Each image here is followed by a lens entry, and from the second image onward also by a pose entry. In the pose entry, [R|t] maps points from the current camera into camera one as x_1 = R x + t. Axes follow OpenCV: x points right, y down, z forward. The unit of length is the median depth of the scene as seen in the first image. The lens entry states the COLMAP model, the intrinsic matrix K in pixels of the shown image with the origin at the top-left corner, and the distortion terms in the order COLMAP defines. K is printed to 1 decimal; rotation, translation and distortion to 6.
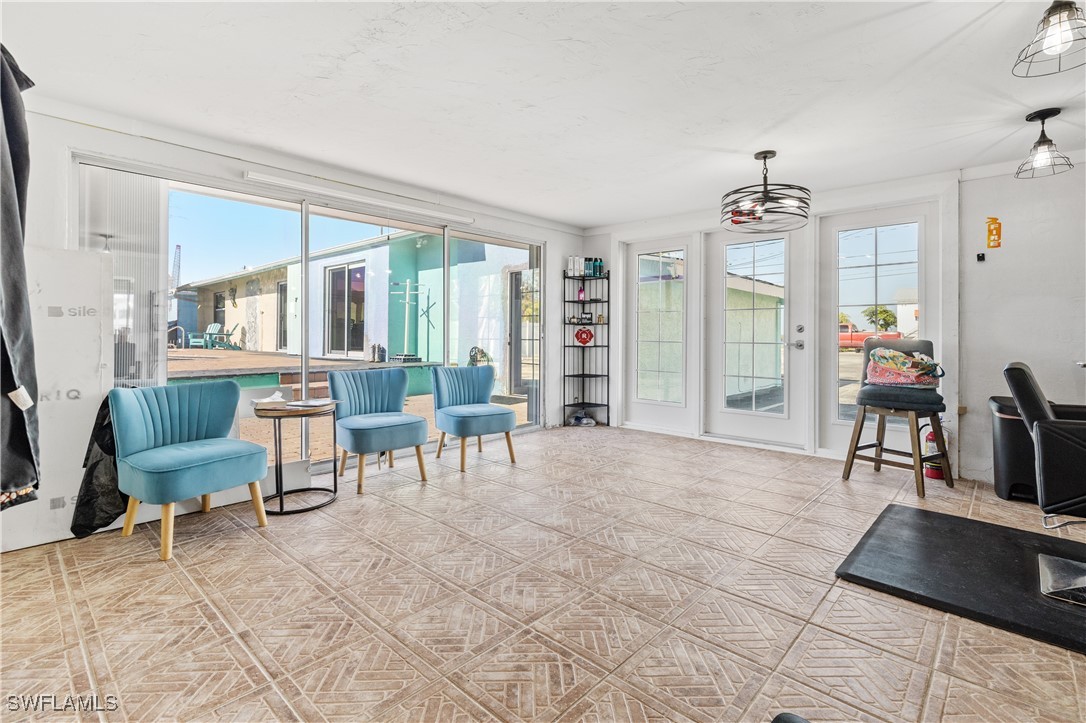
lens RADIAL K [[471.8, 0, 546.3], [0, 471.8, 349.9], [0, 0, 1]] dist [0.015260, -0.000262]
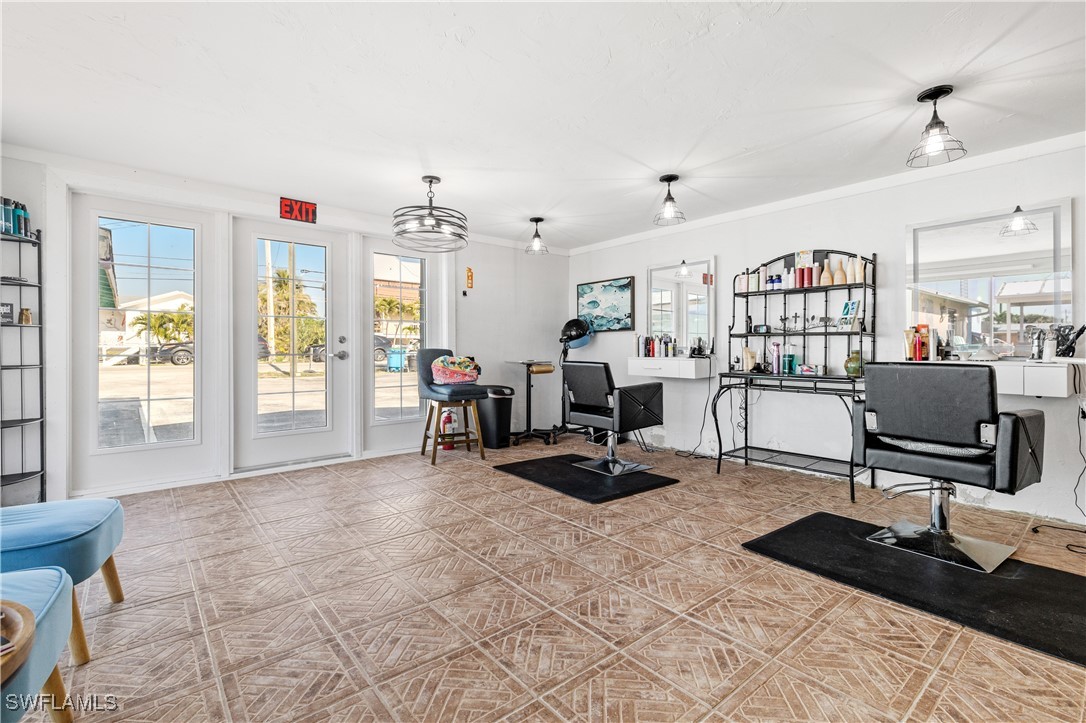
lens RADIAL K [[489.9, 0, 539.2], [0, 489.9, 357.3], [0, 0, 1]] dist [0.009595, -0.000291]
pose [[0.171387, -0.021880, 0.984961, -0.792001], [0.034040, 0.999288, 0.016275, -0.017804], [-0.984616, 0.030739, 0.172010, 0.745811]]
